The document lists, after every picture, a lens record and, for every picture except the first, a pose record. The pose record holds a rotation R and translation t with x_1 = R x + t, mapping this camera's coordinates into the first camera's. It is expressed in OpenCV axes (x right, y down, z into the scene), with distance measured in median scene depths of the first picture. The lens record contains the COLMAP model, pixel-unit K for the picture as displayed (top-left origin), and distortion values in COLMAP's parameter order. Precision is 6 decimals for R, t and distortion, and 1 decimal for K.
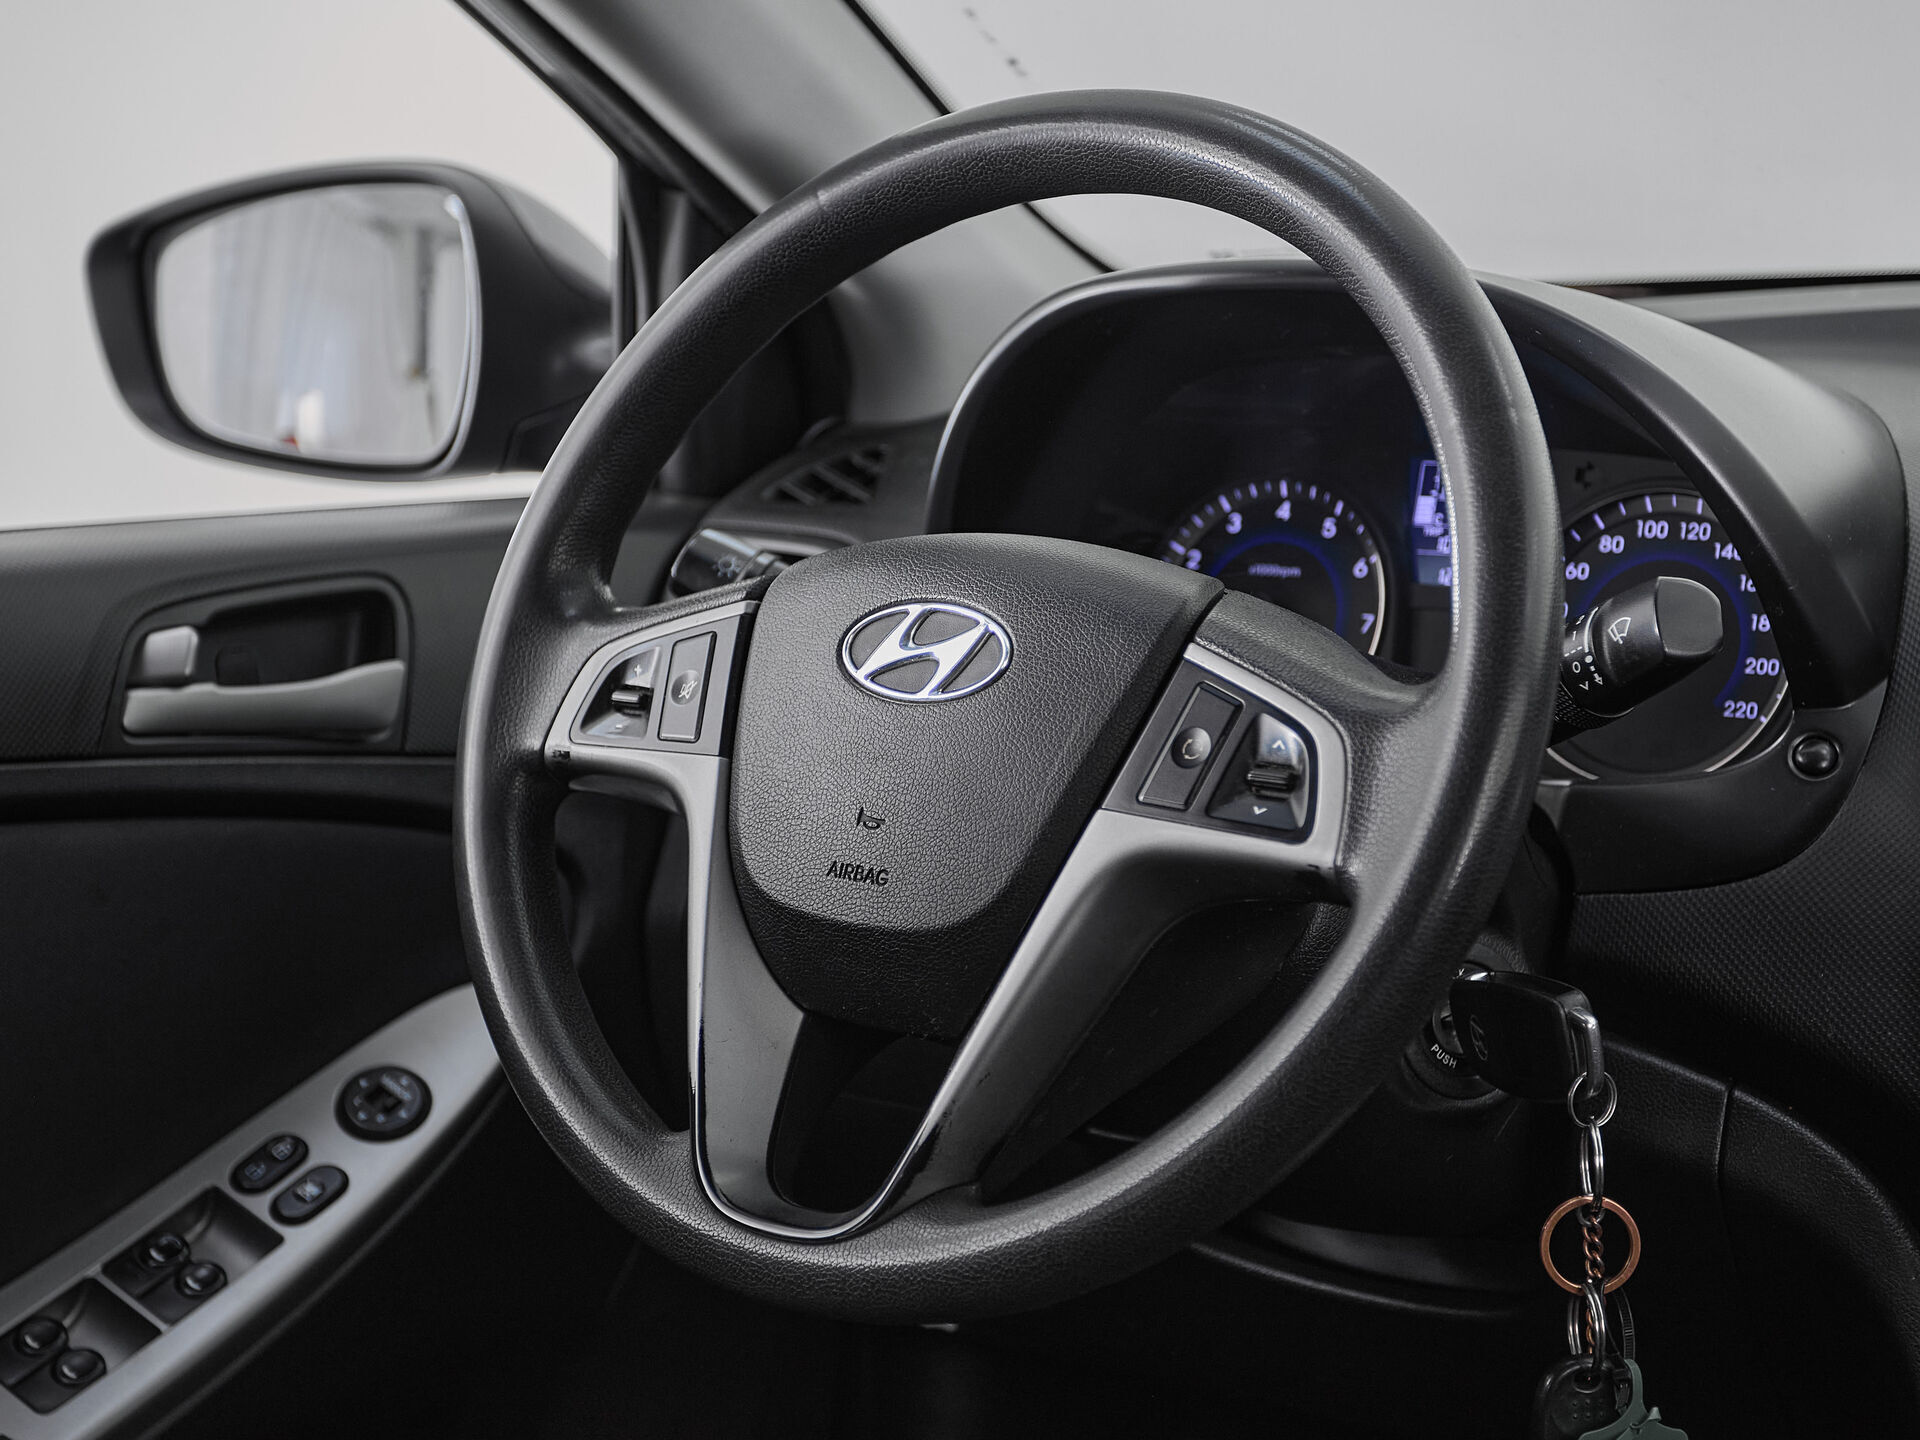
lens RADIAL K [[3002.8, 0, 962.9], [0, 3002.8, 693.2], [0, 0, 1]] dist [0.041387, 0.072672]
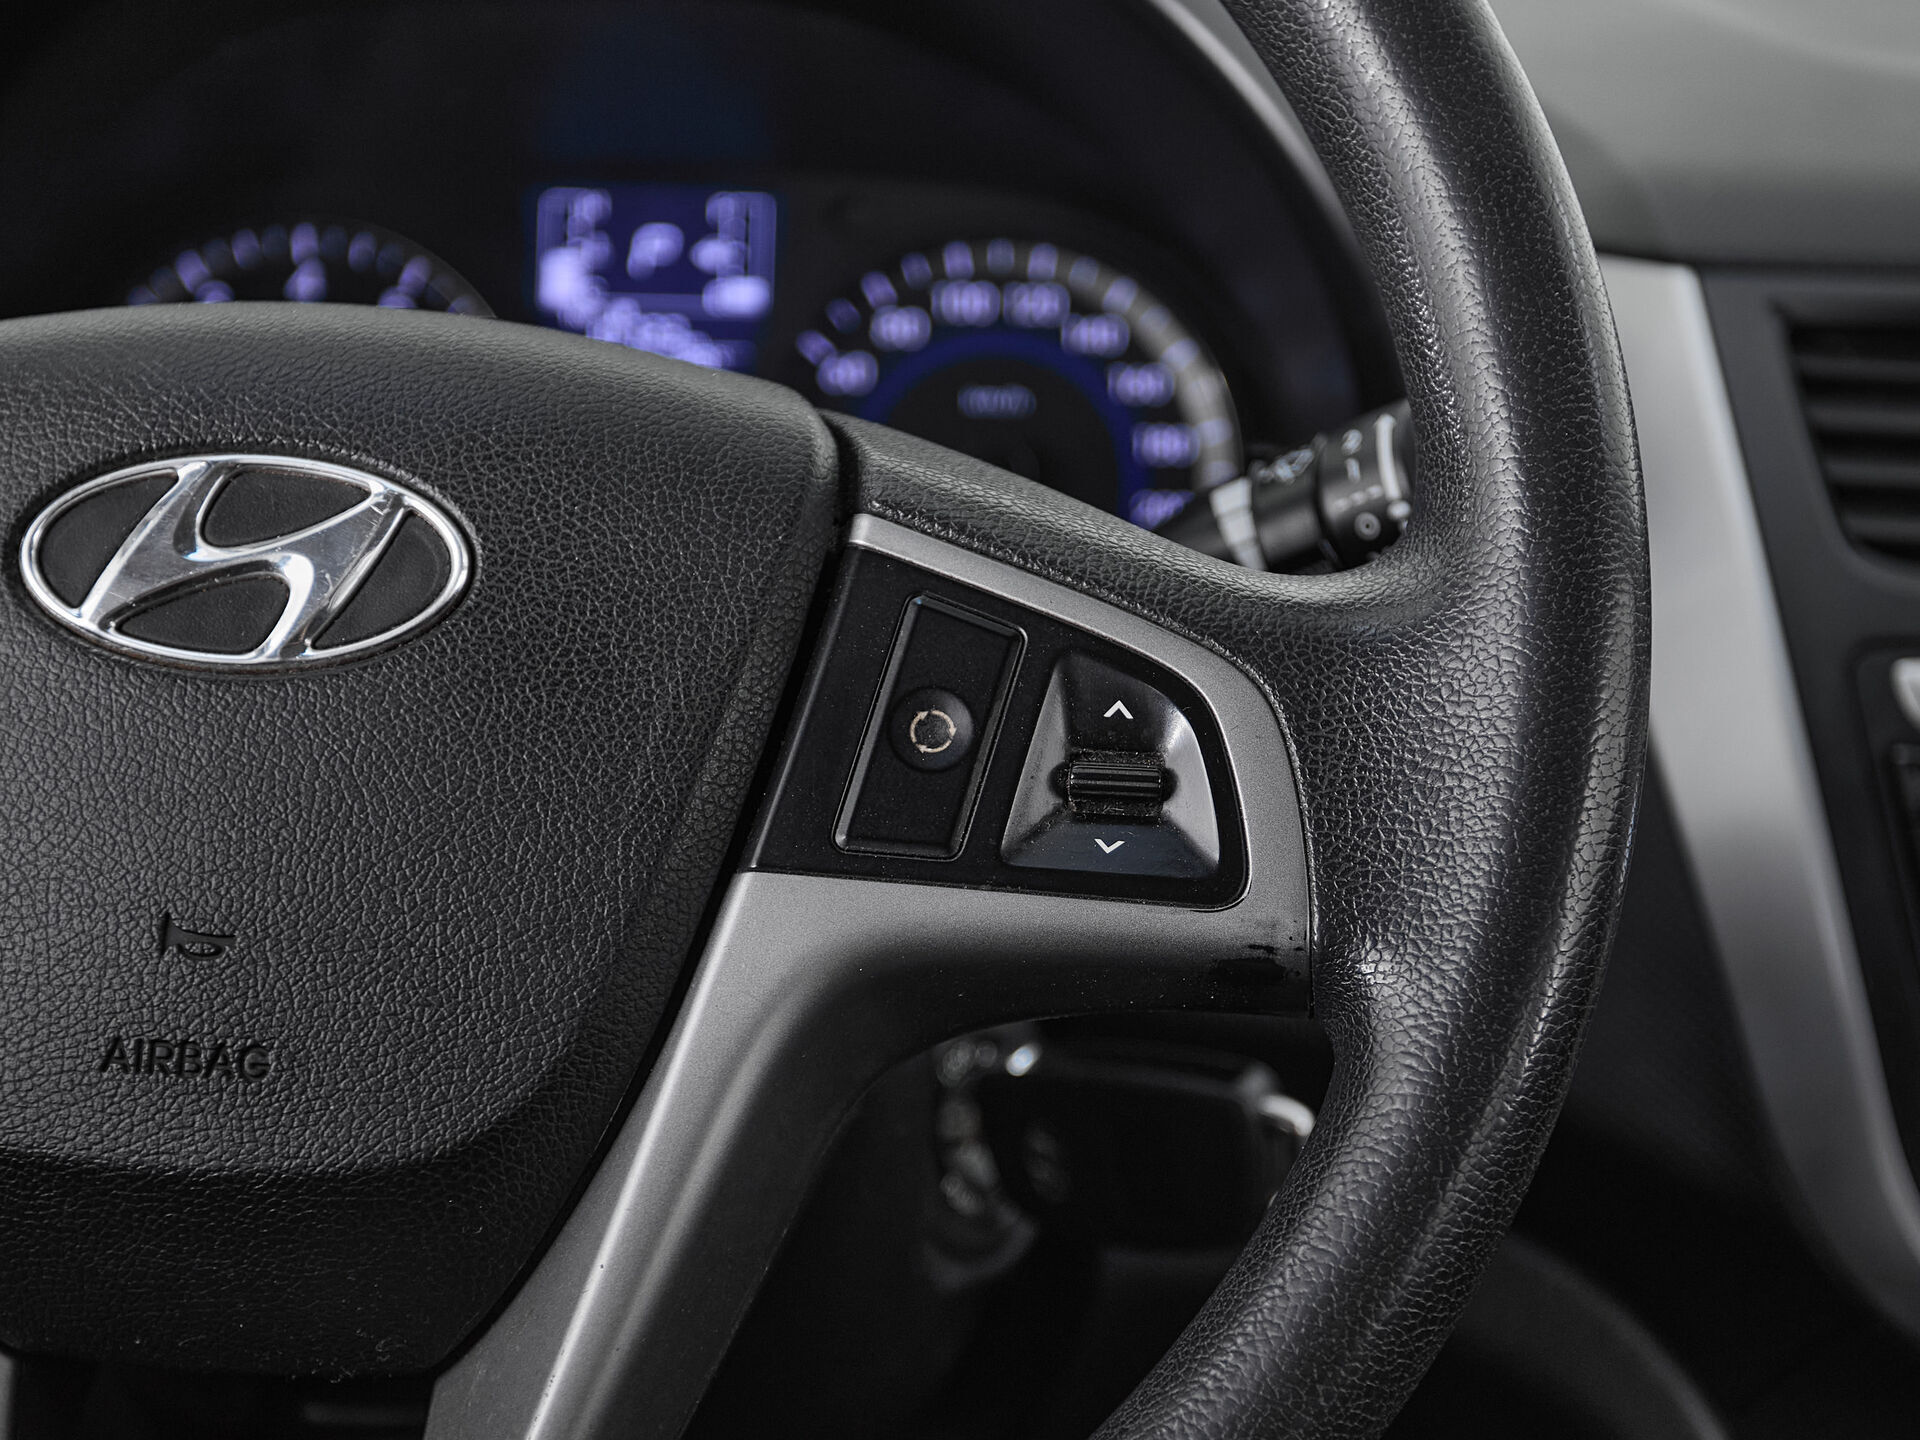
lens RADIAL K [[3299.3, 0, 968.4], [0, 3299.3, 843.7], [0, 0, 1]] dist [0.101163, -0.027134]
pose [[0.836914, -0.101116, 0.537913, -0.186155], [0.050707, 0.992884, 0.107749, -0.018592], [-0.544980, -0.062901, 0.836086, 0.478642]]
